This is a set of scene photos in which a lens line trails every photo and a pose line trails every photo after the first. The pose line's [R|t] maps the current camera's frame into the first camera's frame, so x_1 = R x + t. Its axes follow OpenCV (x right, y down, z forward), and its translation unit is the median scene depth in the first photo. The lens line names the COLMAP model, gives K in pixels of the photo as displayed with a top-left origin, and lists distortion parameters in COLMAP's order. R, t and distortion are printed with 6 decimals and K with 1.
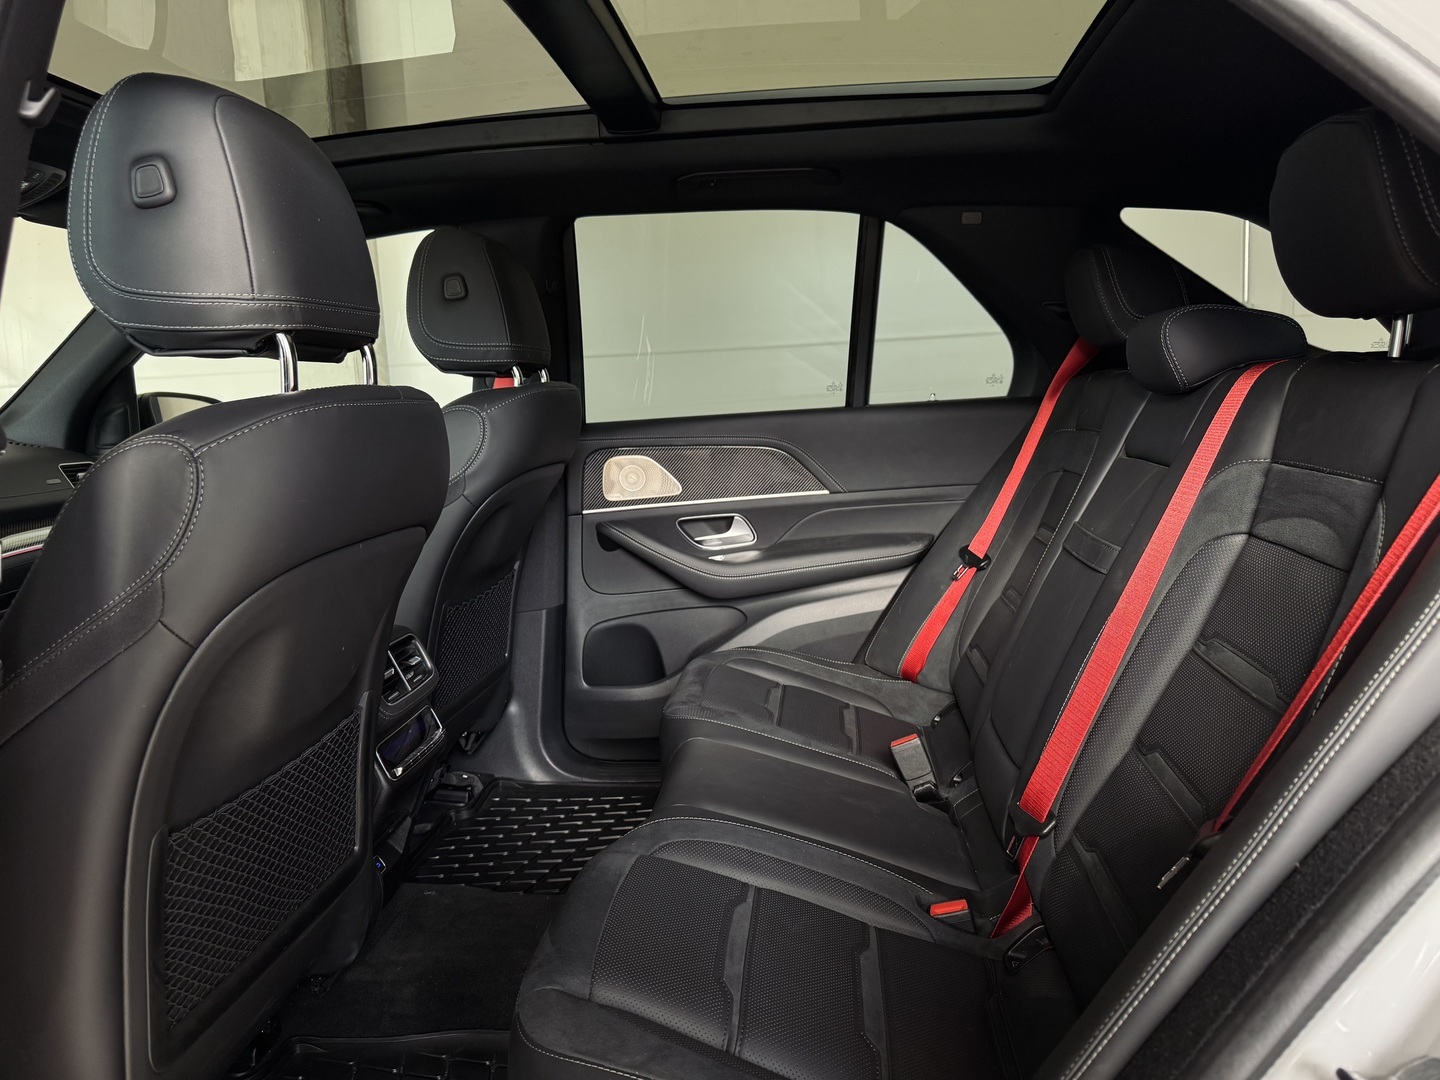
lens RADIAL K [[1029.3, 0, 721.5], [0, 1029.3, 545.8], [0, 0, 1]] dist [0.068378, -0.141675]
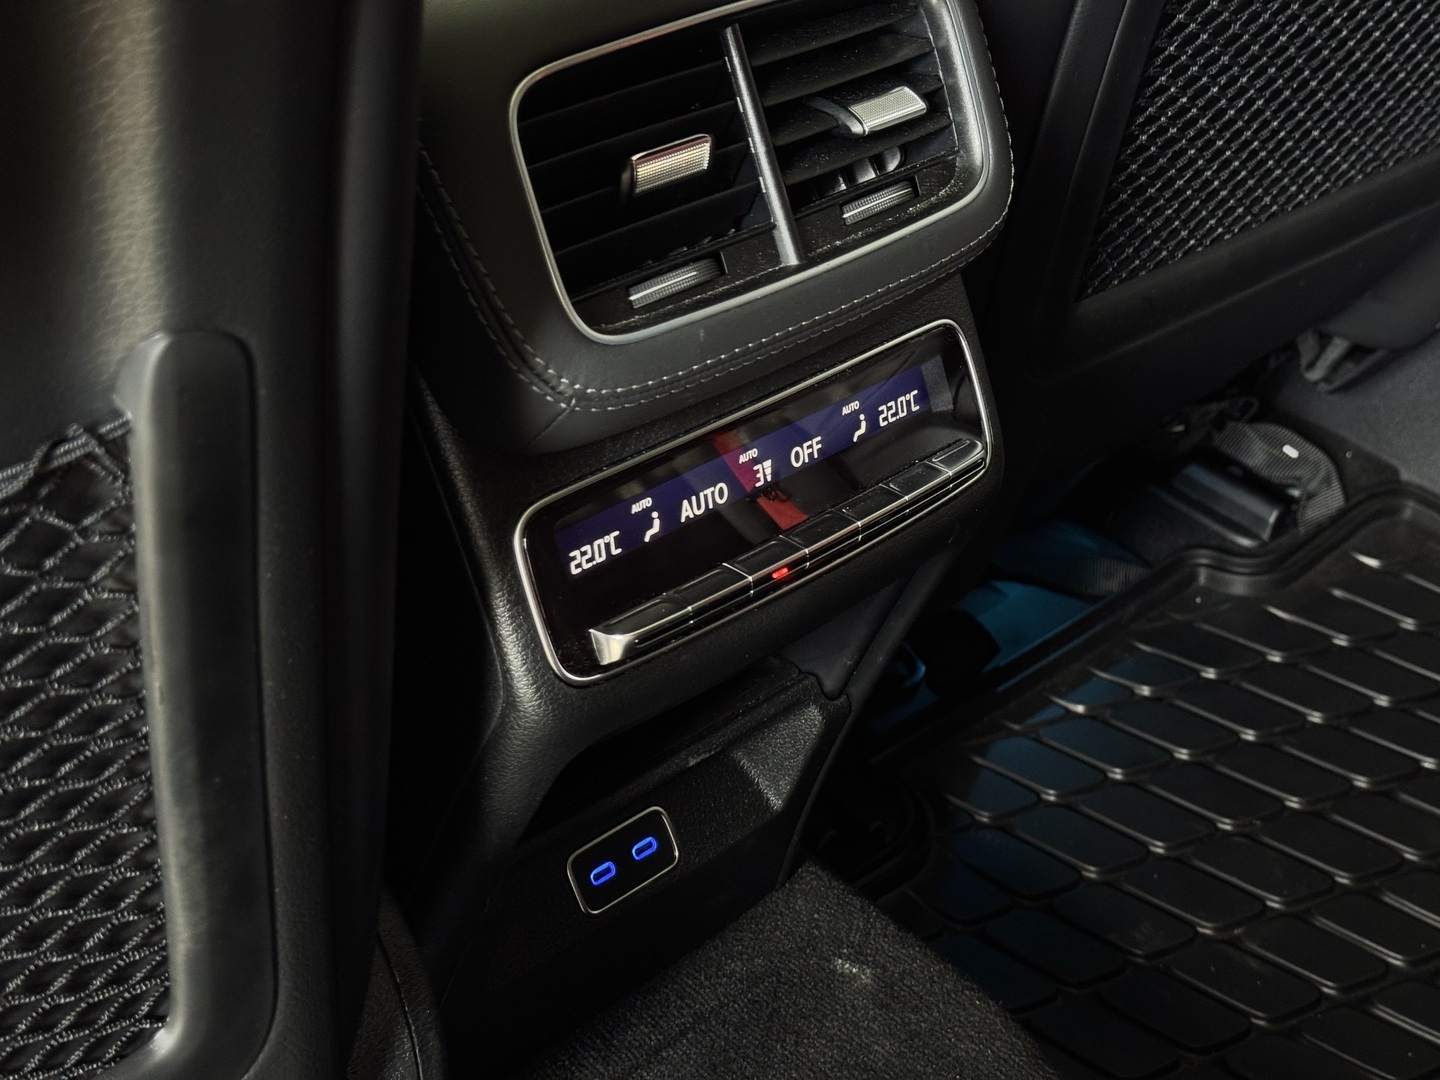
lens RADIAL K [[2051.1, 0, 720.0], [0, 2051.1, 540.0], [0, 0, 1]] dist [0.194882, -0.379266]
pose [[0.764194, 0.385779, -0.516897, -0.079861], [-0.146265, 0.884182, 0.443655, 0.012454], [0.628184, -0.263434, 0.732112, 0.631145]]
